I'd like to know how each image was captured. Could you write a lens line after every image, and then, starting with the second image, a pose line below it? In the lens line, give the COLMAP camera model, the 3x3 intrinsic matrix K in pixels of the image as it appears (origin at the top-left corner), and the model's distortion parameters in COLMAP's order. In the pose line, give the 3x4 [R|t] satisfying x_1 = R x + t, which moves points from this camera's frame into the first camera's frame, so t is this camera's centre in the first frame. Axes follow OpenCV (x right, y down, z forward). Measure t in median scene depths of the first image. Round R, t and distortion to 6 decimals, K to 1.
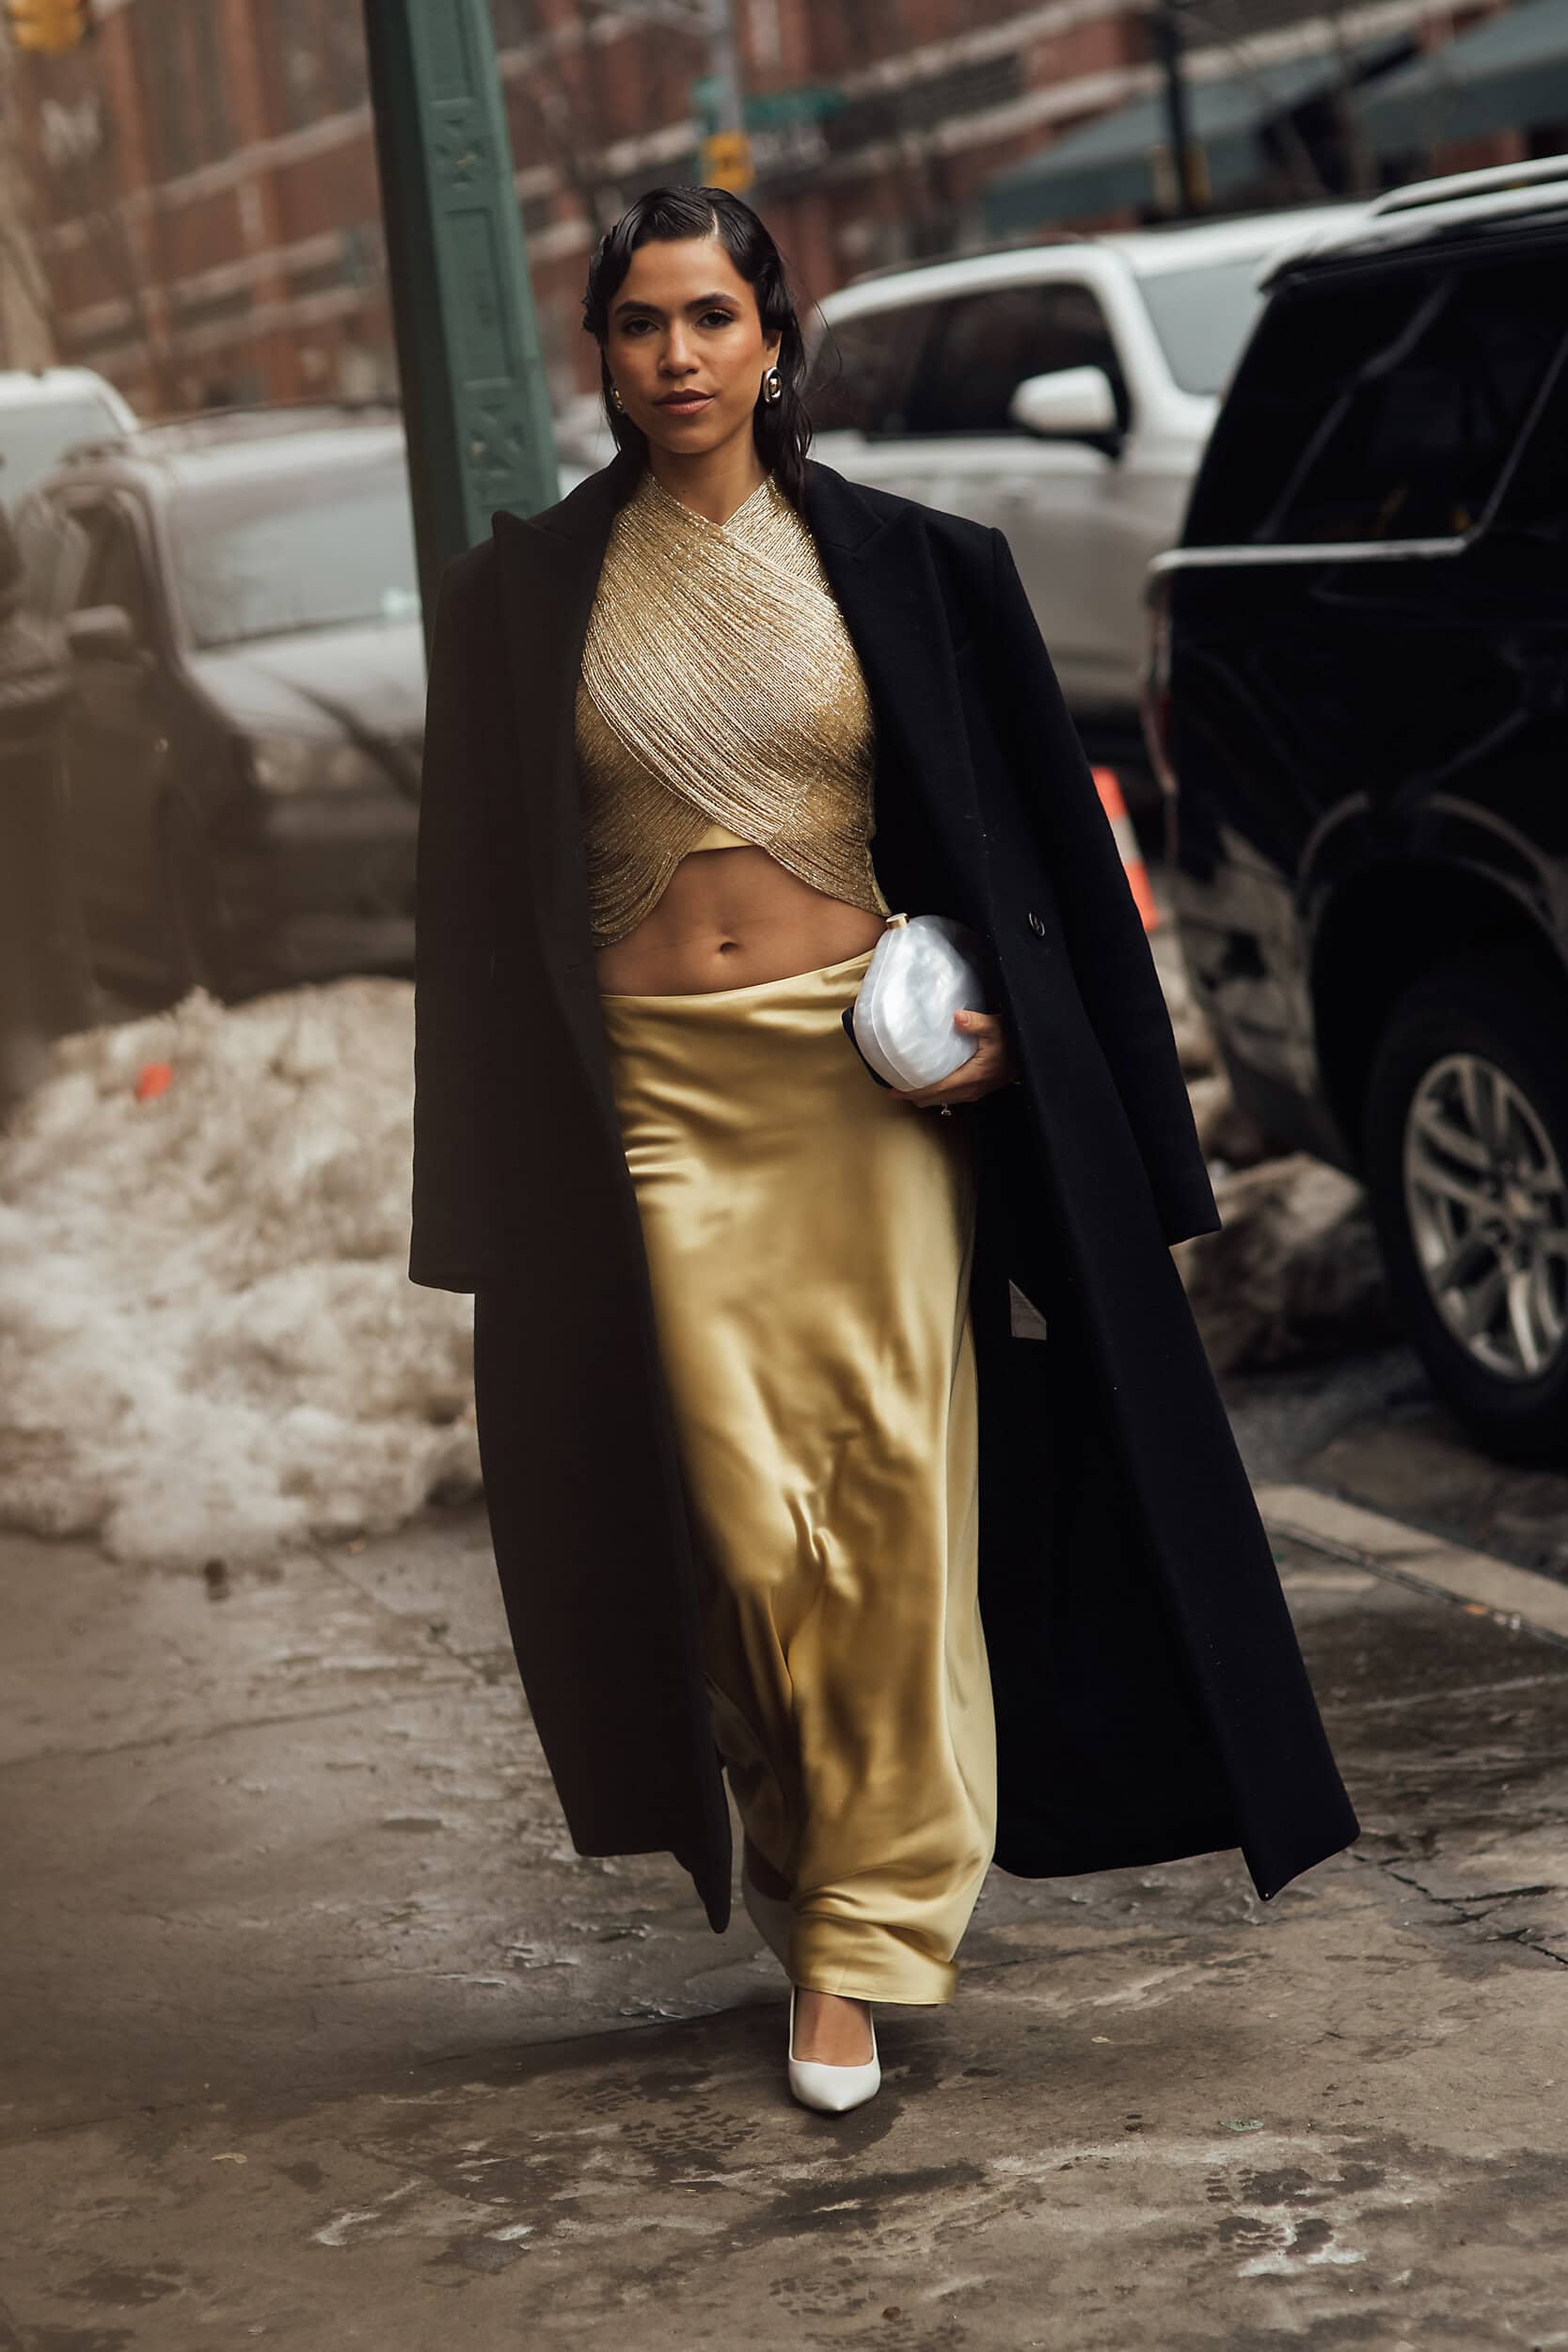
lens RADIAL K [[5717.9, 0, 784.9], [0, 5717.9, 1246.2], [0, 0, 1]] dist [-0.018830, -0.213874]
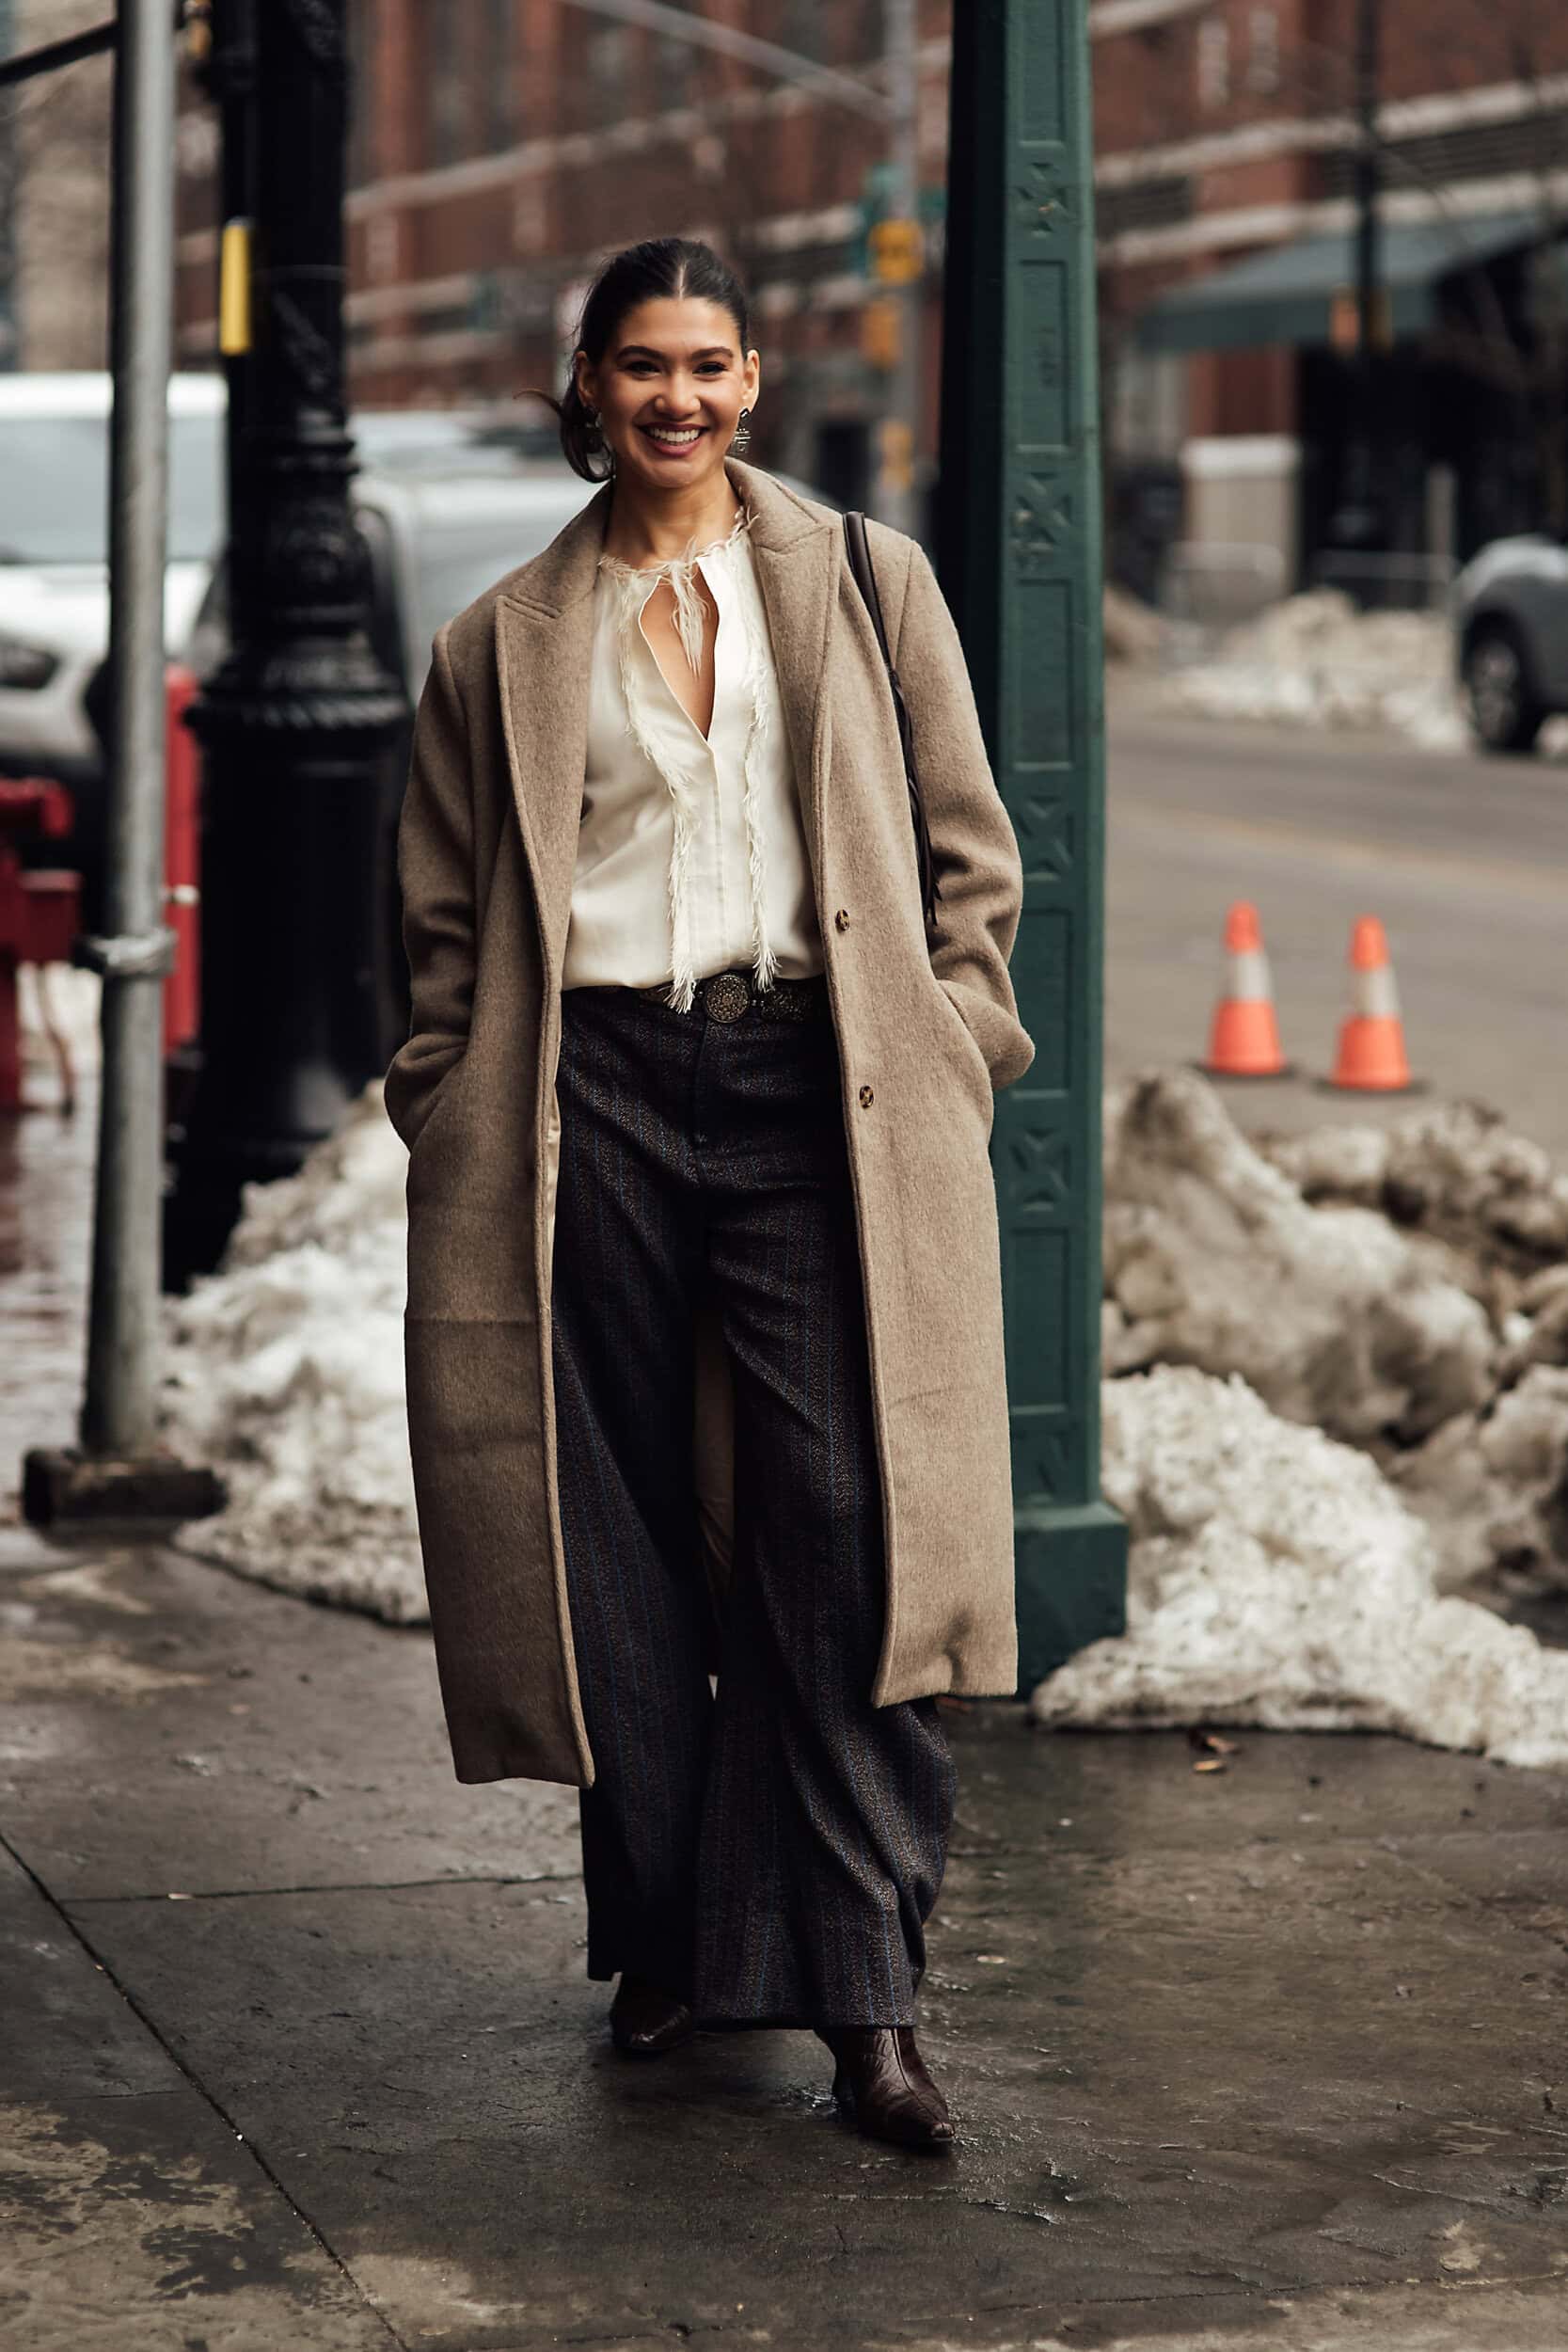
lens RADIAL K [[5746.7, 0, 784.0], [0, 5746.7, 1176.0], [0, 0, 1]] dist [0.015531, -0.084426]
pose [[0.993314, 0.115442, 0.000537, -0.062866], [-0.115382, 0.992921, -0.028205, -0.001881], [-0.003789, 0.027955, 0.999602, 0.054648]]
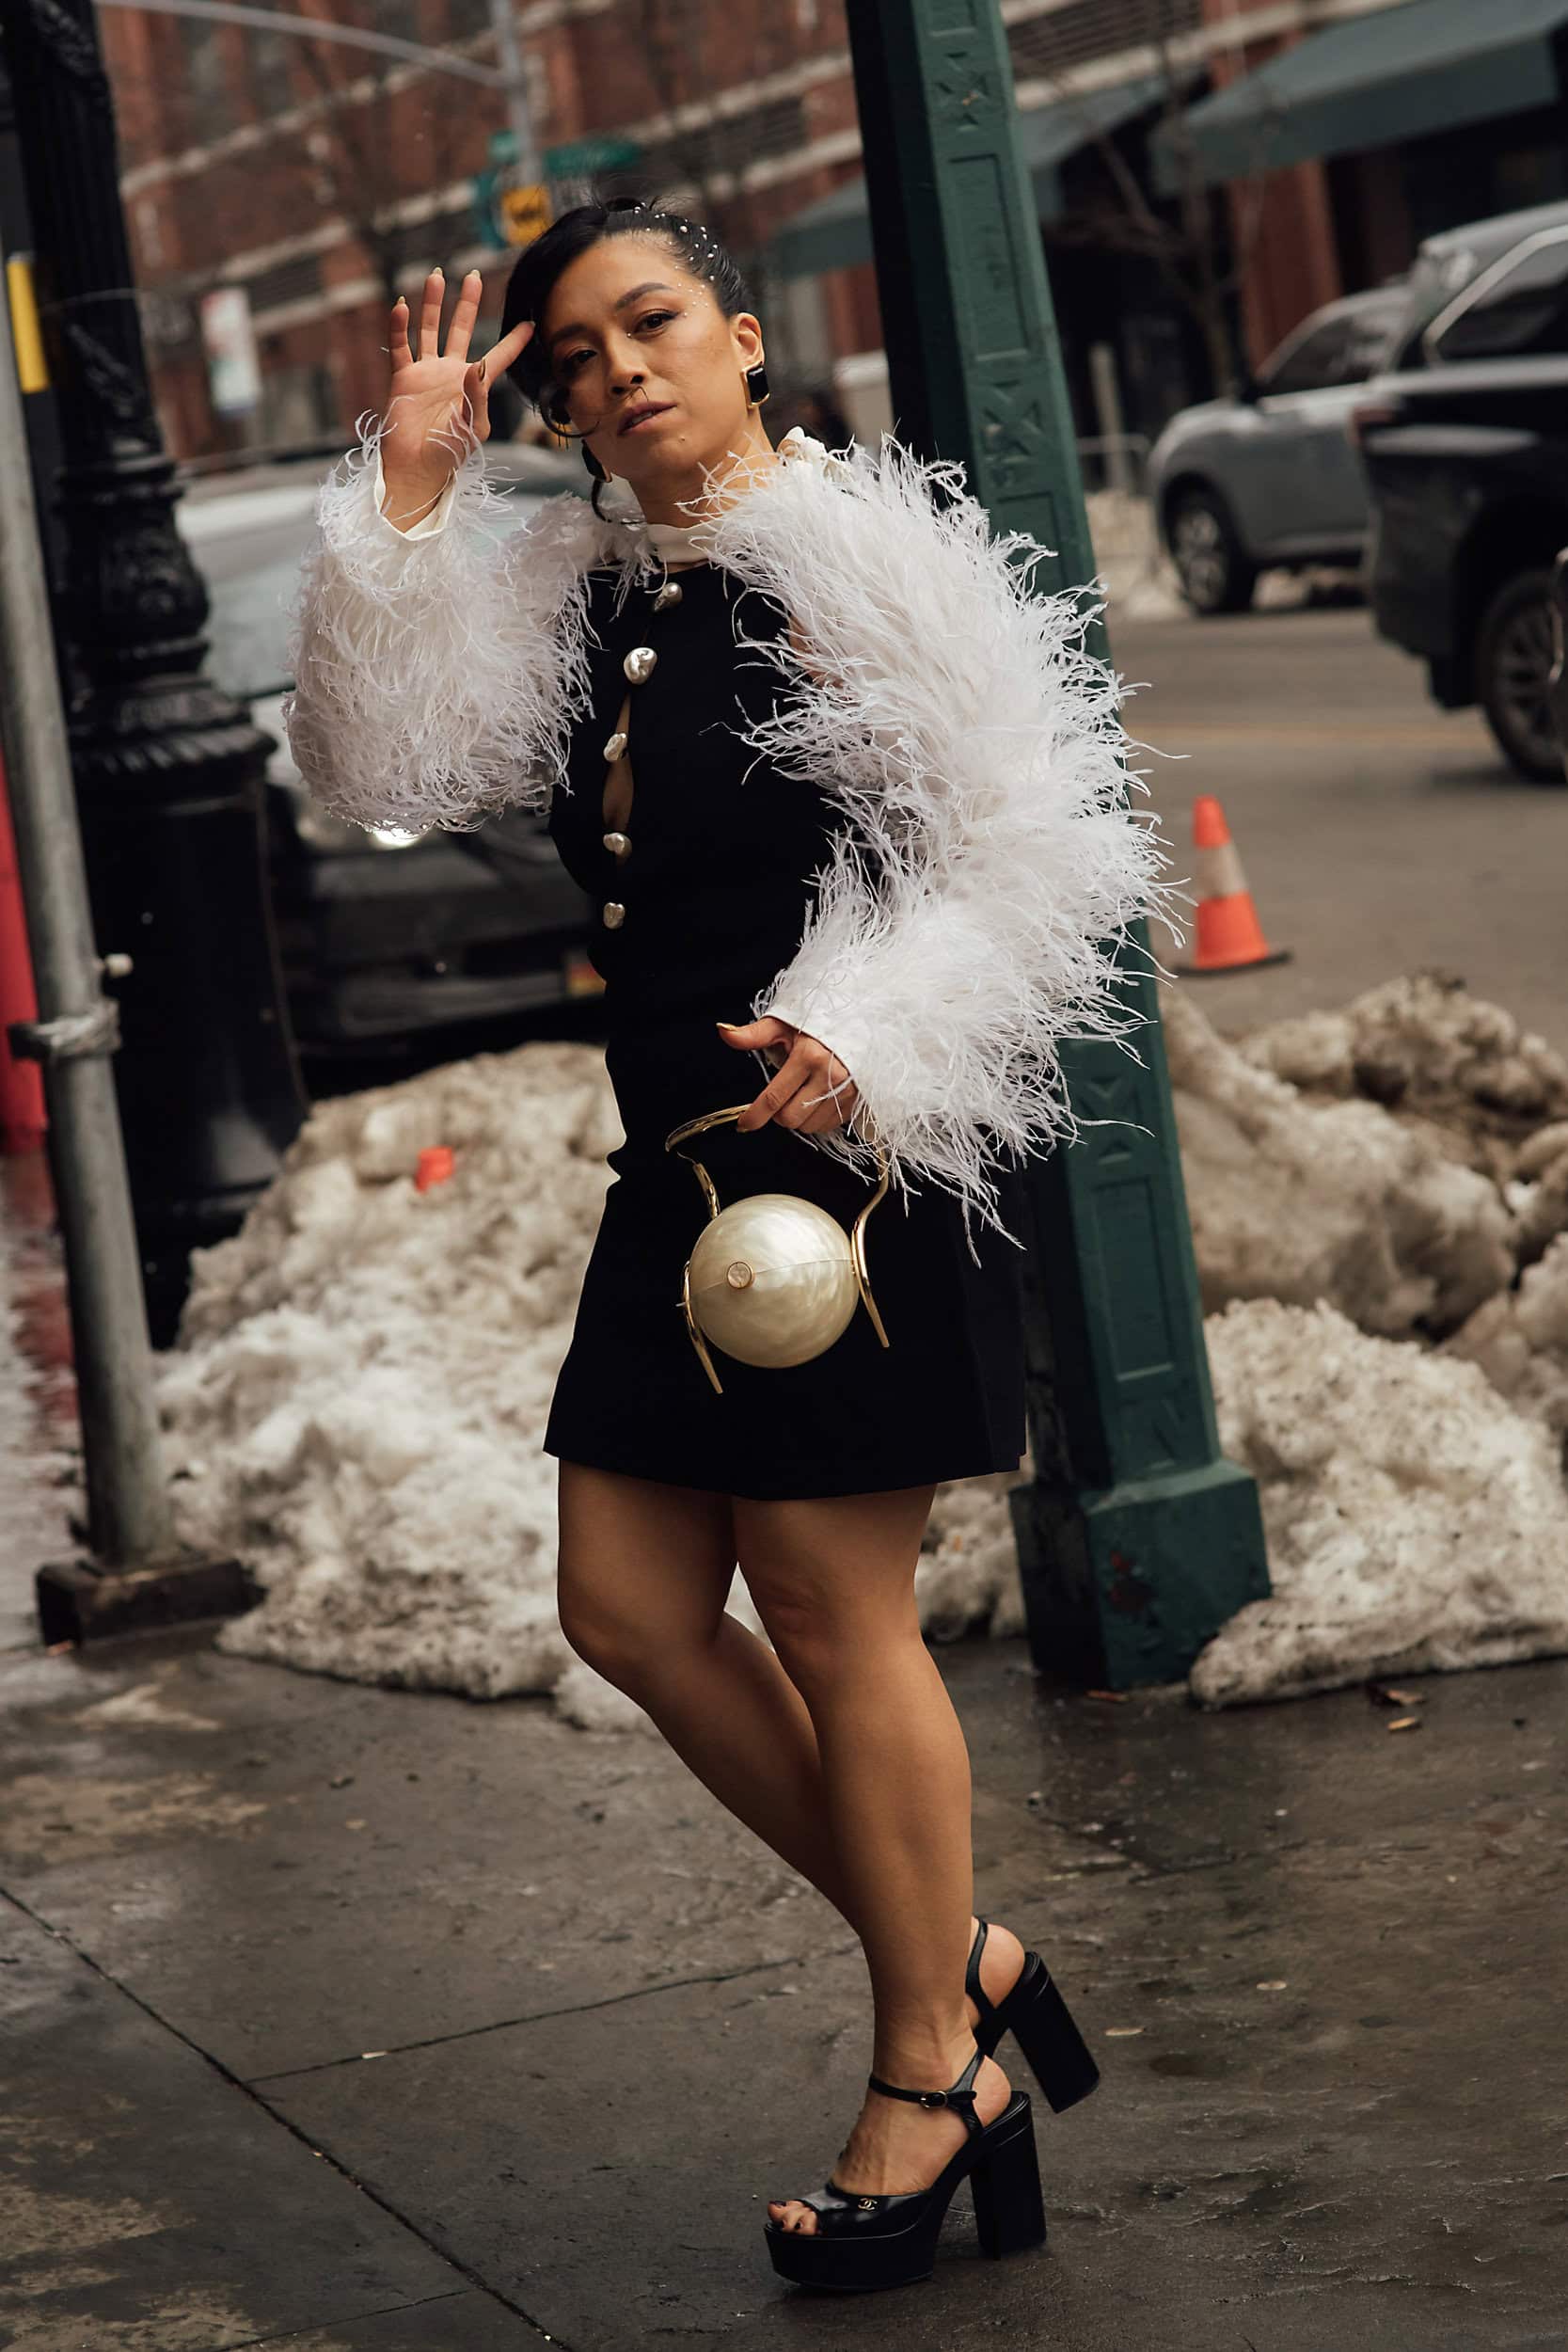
lens RADIAL K [[5566.9, 0, 784.0], [0, 5566.9, 1176.0], [0, 0, 1]] dist [0.006299, -0.085212]
pose [[0.998097, -0.037863, 0.048677, -0.102148], [0.038744, 0.999100, -0.017278, -0.010447], [-0.047979, 0.019131, 0.998665, 0.125854]]
